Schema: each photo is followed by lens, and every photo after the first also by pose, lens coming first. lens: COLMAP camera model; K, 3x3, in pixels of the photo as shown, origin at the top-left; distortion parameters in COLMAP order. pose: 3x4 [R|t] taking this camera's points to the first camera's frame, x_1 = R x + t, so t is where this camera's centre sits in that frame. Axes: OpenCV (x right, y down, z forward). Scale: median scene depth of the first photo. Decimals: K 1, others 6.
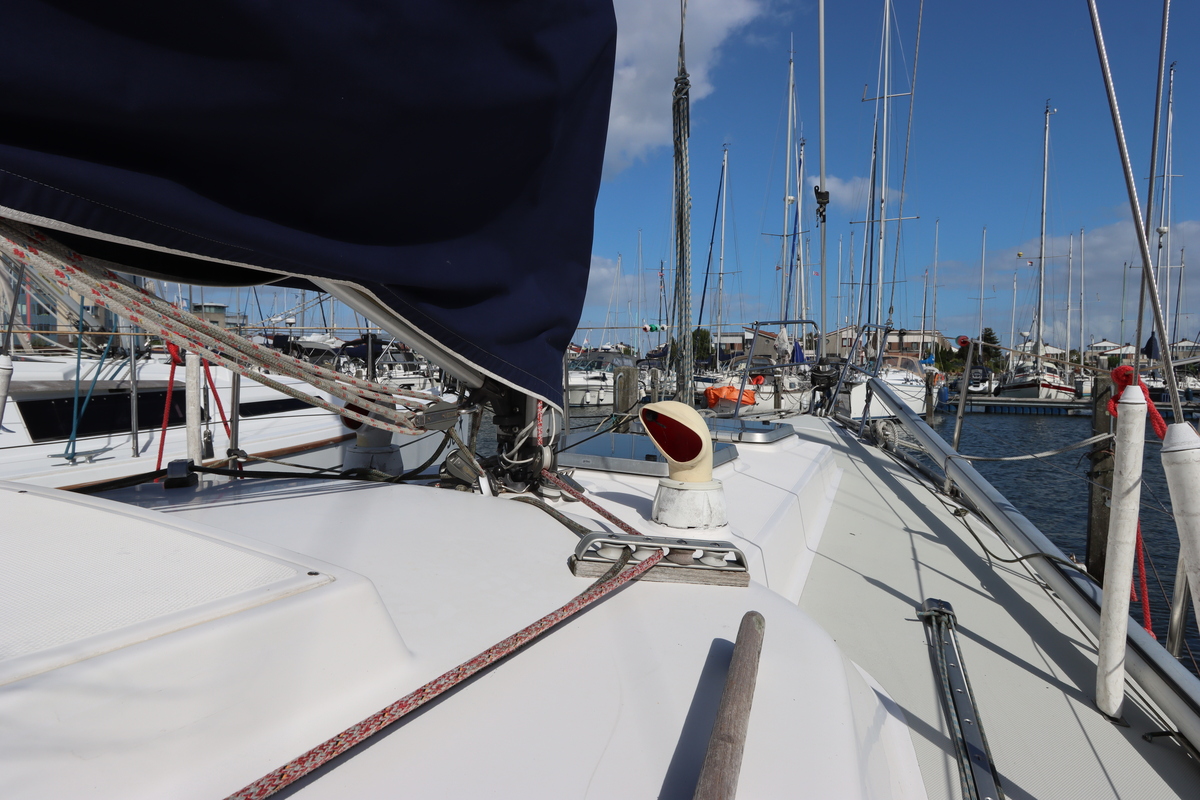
lens RADIAL K [[776.5, 0, 601.2], [0, 776.5, 401.3], [0, 0, 1]] dist [-0.007931, 0.002923]
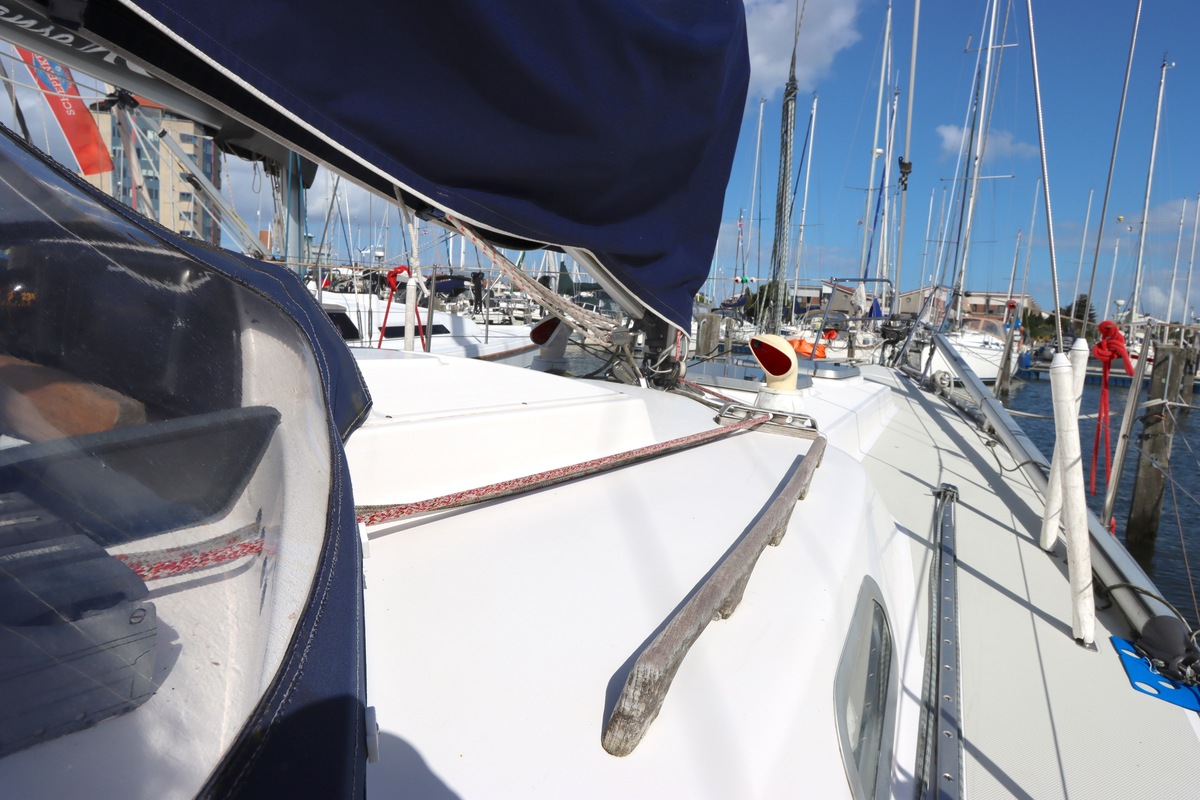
lens RADIAL K [[776.5, 0, 601.3], [0, 776.5, 397.9], [0, 0, 1]] dist [-0.007931, 0.002923]
pose [[0.994550, 0.061329, -0.084309, -0.041432], [-0.055641, 0.996116, 0.068245, 0.015279], [0.088167, -0.063182, 0.994100, -0.209035]]
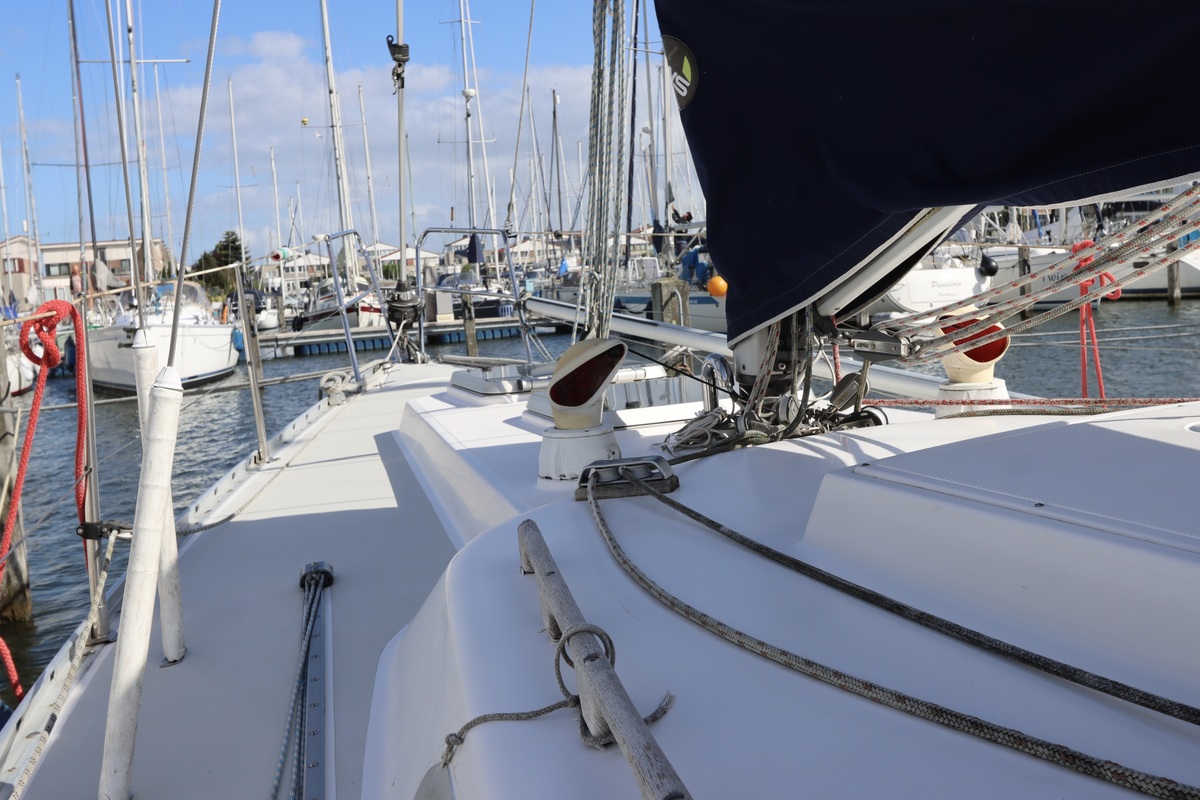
lens RADIAL K [[1250.0, 0, 599.7], [0, 1250.0, 399.3], [0, 0, 1]] dist [0.083325, 0.000000]
pose [[0.725284, -0.132900, 0.675500, -0.567418], [0.109886, 0.990959, 0.076979, -0.028674], [-0.679623, 0.018397, 0.733330, 0.068061]]
